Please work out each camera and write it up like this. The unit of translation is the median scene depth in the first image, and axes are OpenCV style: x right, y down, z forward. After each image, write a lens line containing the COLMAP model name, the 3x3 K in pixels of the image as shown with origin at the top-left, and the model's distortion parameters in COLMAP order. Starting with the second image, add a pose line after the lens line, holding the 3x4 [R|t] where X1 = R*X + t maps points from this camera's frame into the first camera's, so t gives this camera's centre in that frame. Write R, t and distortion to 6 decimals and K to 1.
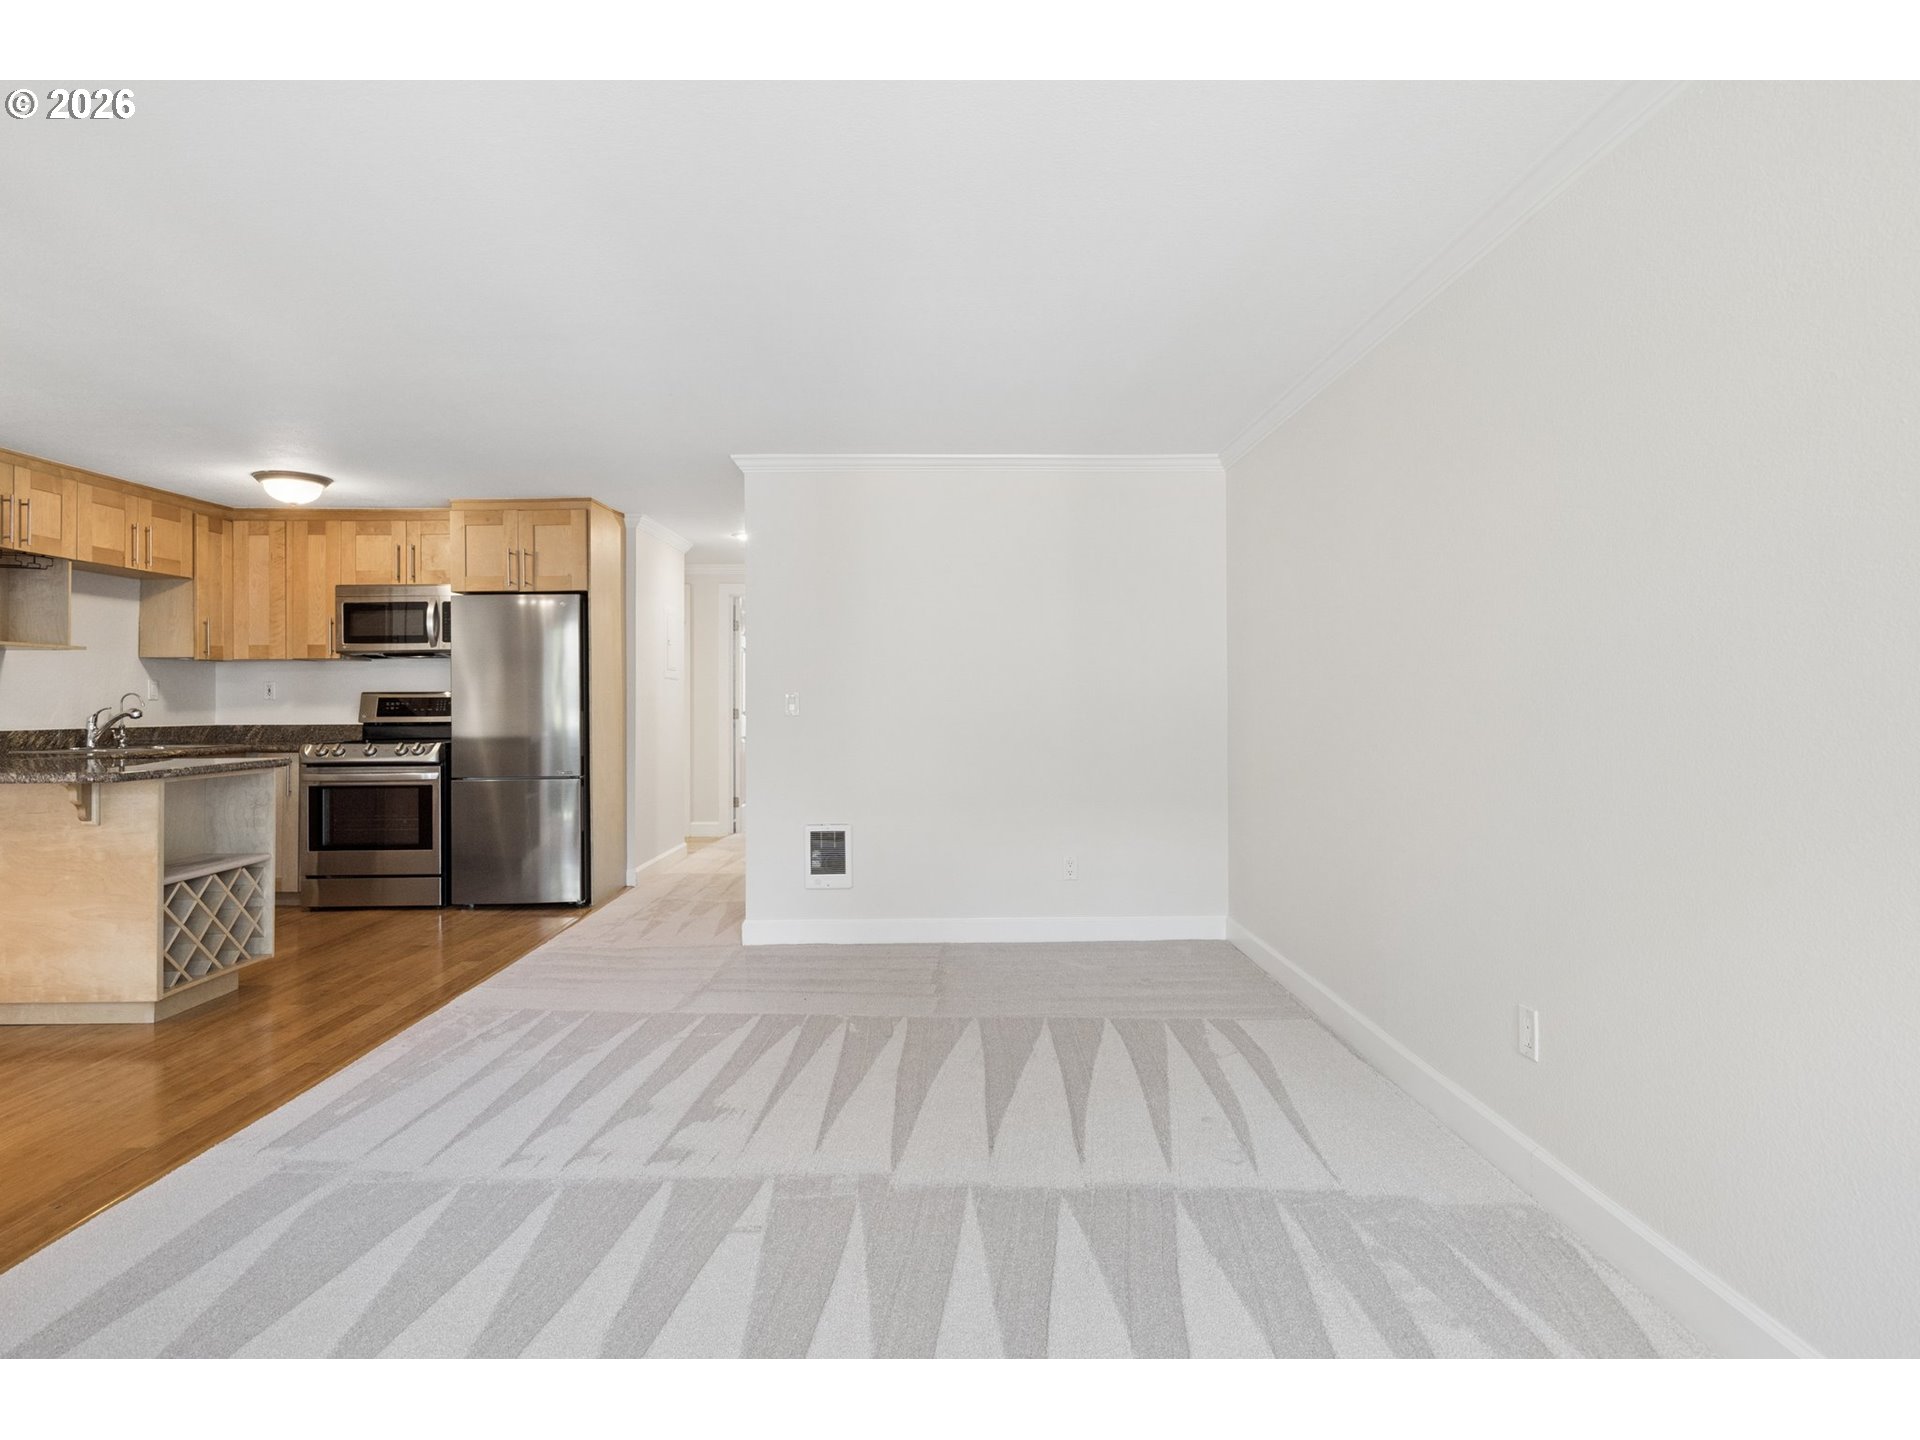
lens RADIAL K [[1093.9, 0, 991.1], [0, 1093.9, 687.2], [0, 0, 1]] dist [0.002091, 0.000275]
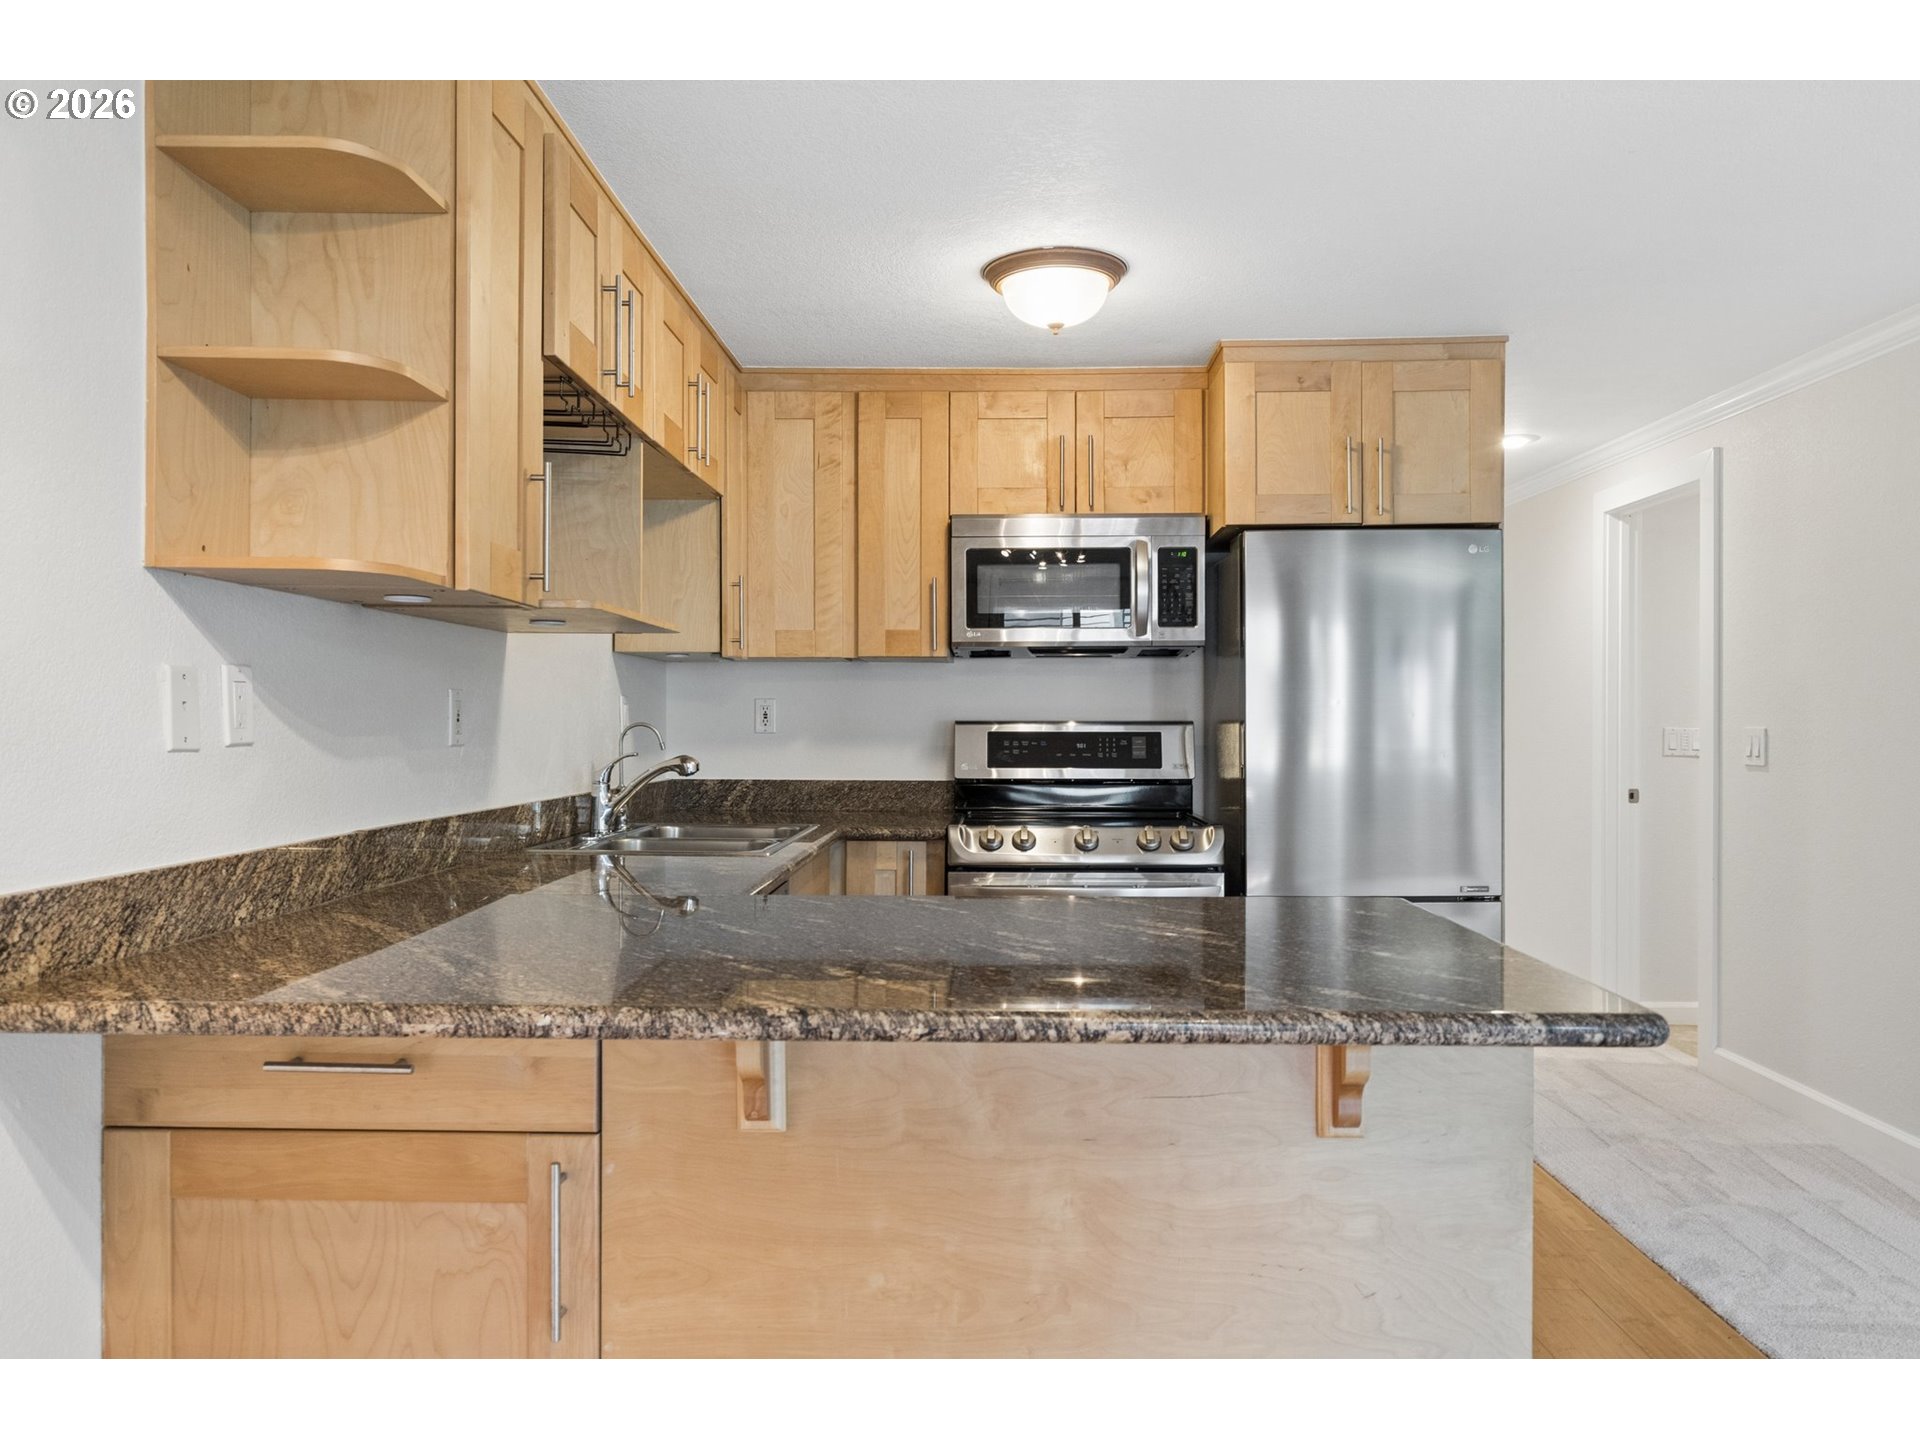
lens RADIAL K [[1368.5, 0, 958.9], [0, 1368.5, 724.1], [0, 0, 1]] dist [0.004281, 0.008752]
pose [[0.999108, 0.008257, -0.041415, -0.596494], [-0.007607, 0.999846, 0.015826, -0.004936], [0.041540, -0.015497, 0.999017, 0.370115]]
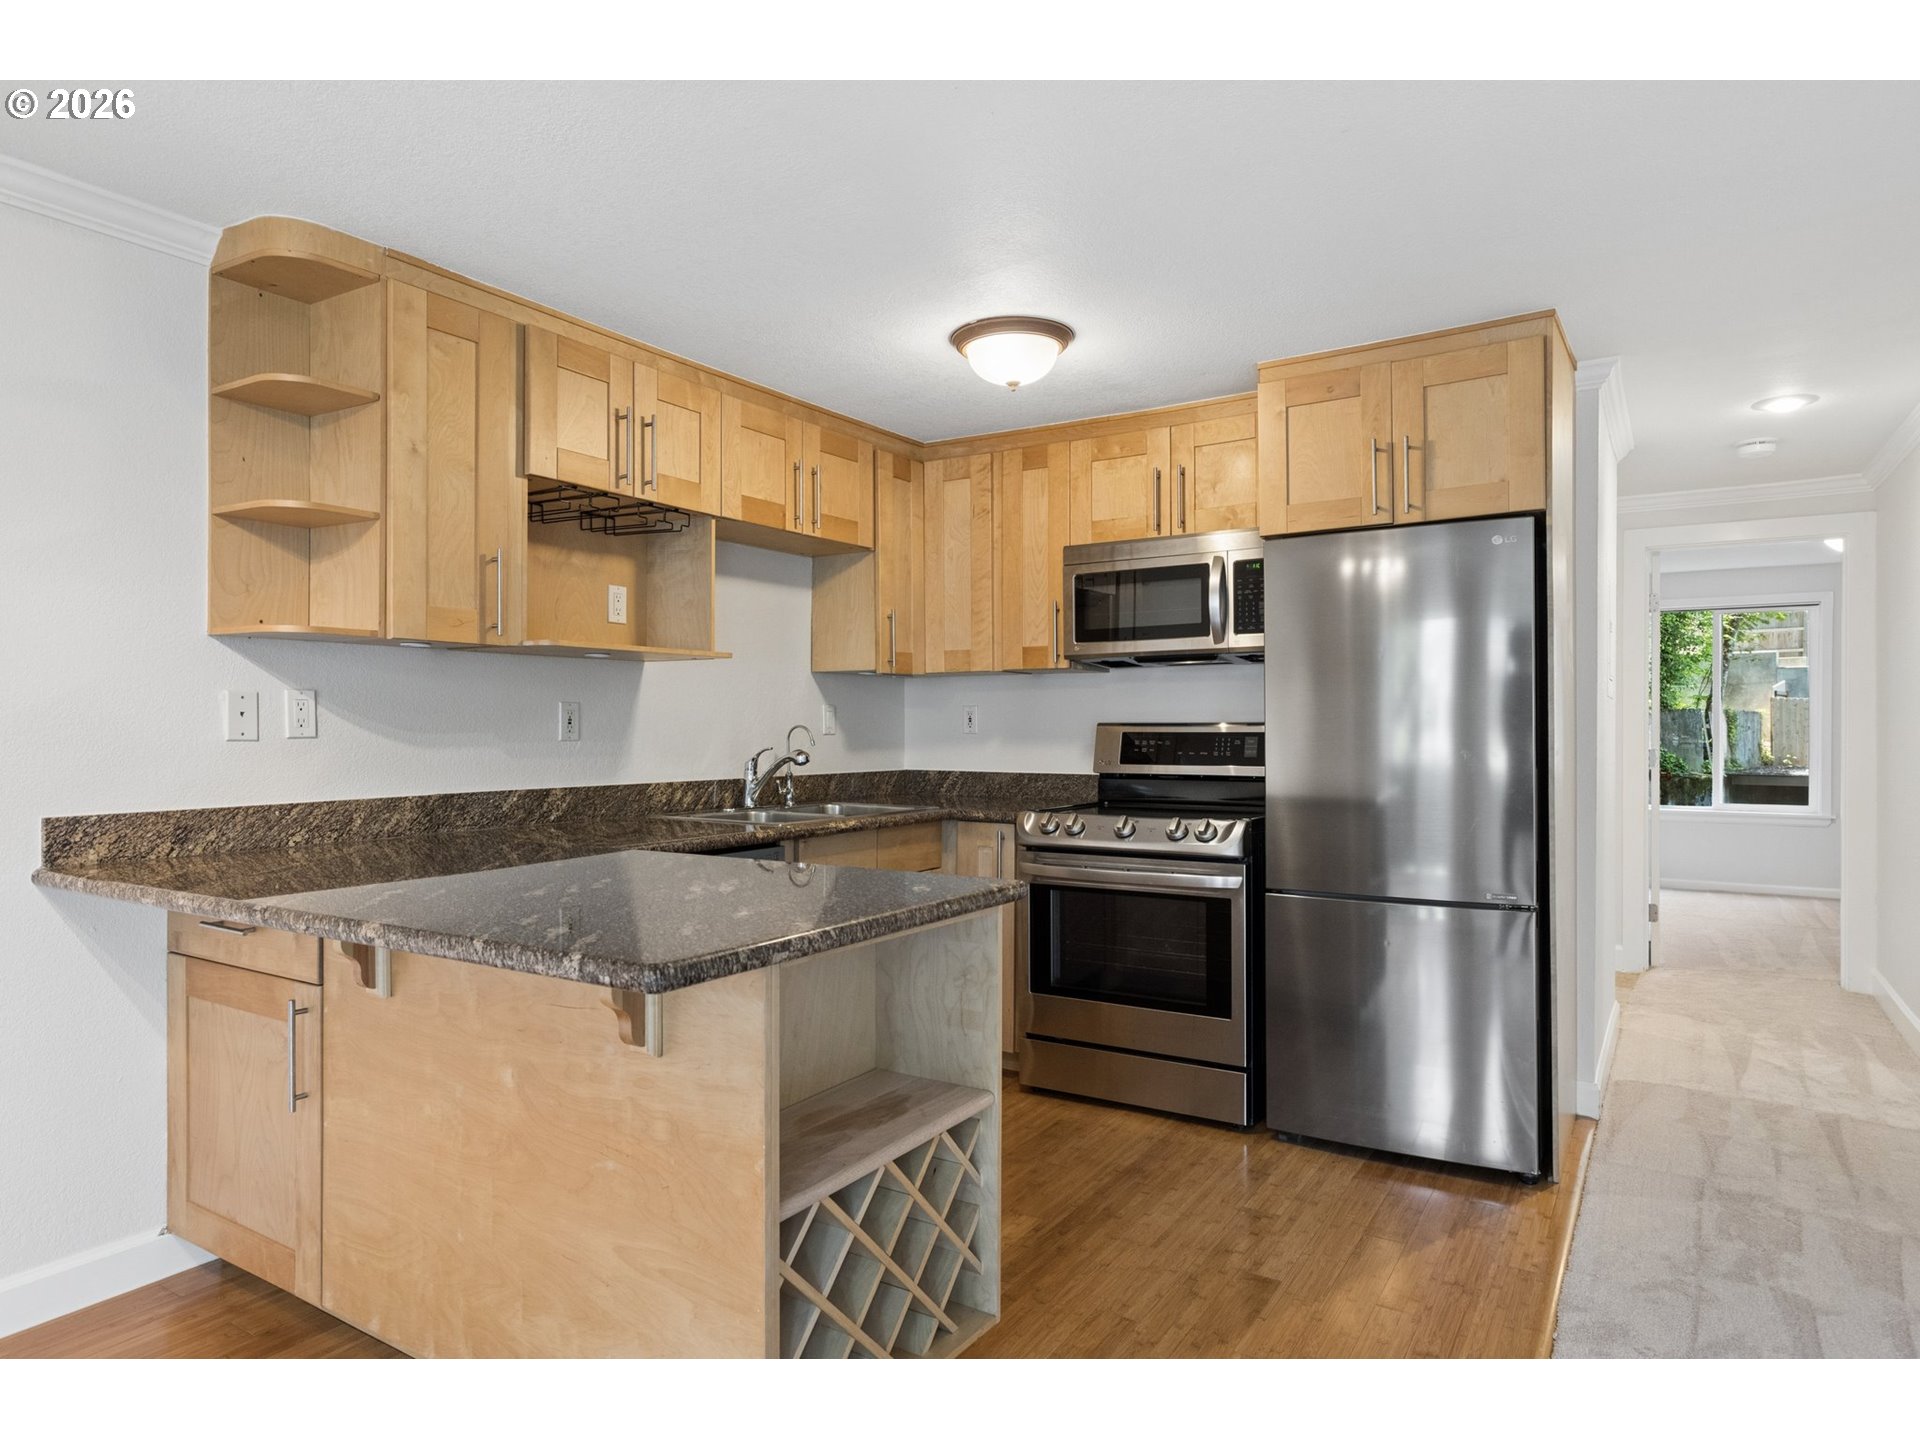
lens RADIAL K [[1170.4, 0, 944.6], [0, 1170.4, 721.2], [0, 0, 1]] dist [-0.000549, 0.006904]
pose [[0.830506, 0.002888, -0.557002, -0.307438], [0.003534, 0.999939, 0.010453, -0.004051], [0.556998, -0.010650, 0.830445, 0.446548]]
